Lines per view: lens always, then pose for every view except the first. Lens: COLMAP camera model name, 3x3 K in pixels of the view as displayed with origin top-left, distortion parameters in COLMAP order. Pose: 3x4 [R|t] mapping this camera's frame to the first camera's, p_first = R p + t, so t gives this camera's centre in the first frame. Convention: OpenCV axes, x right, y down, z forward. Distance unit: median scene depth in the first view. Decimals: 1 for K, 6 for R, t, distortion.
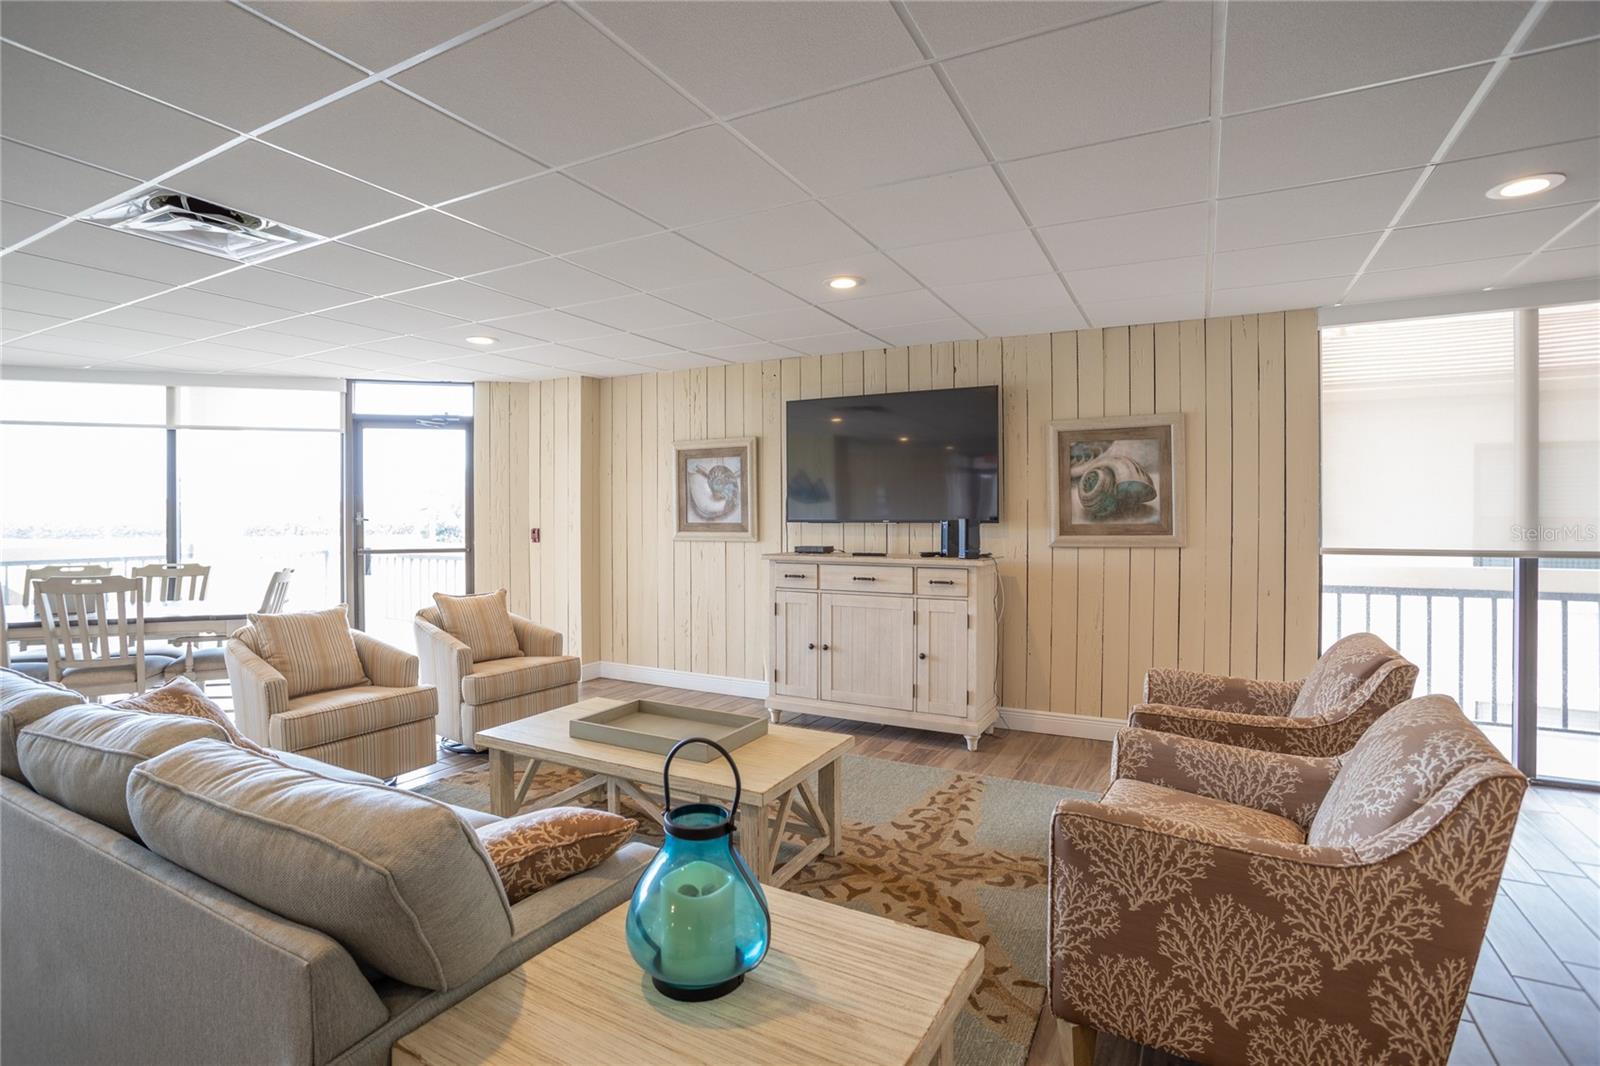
lens RADIAL K [[761.4, 0, 803.6], [0, 761.4, 523.6], [0, 0, 1]] dist [-0.030555, 0.012370]
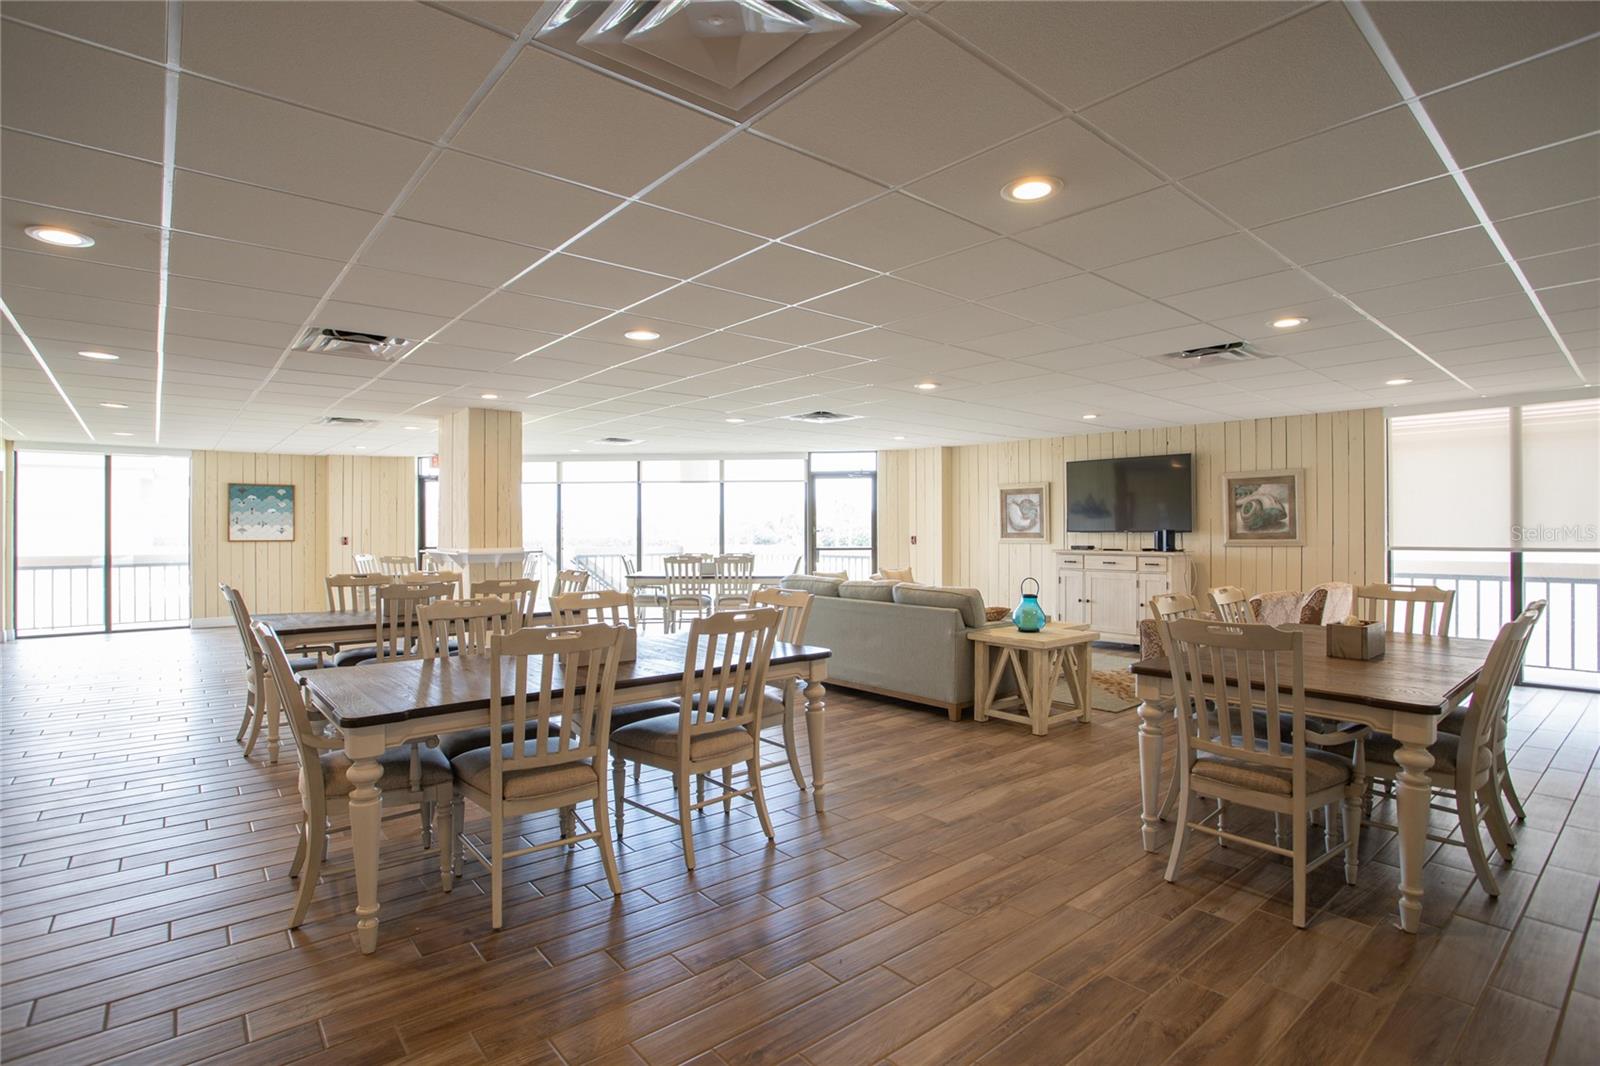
lens RADIAL K [[761.4, 0, 796.1], [0, 761.4, 522.2], [0, 0, 1]] dist [-0.030555, 0.012370]
pose [[0.921429, -0.006208, -0.388498, 0.082102], [-0.000173, 0.999866, -0.016388, 0.004248], [0.388548, 0.015168, 0.921304, -0.844236]]
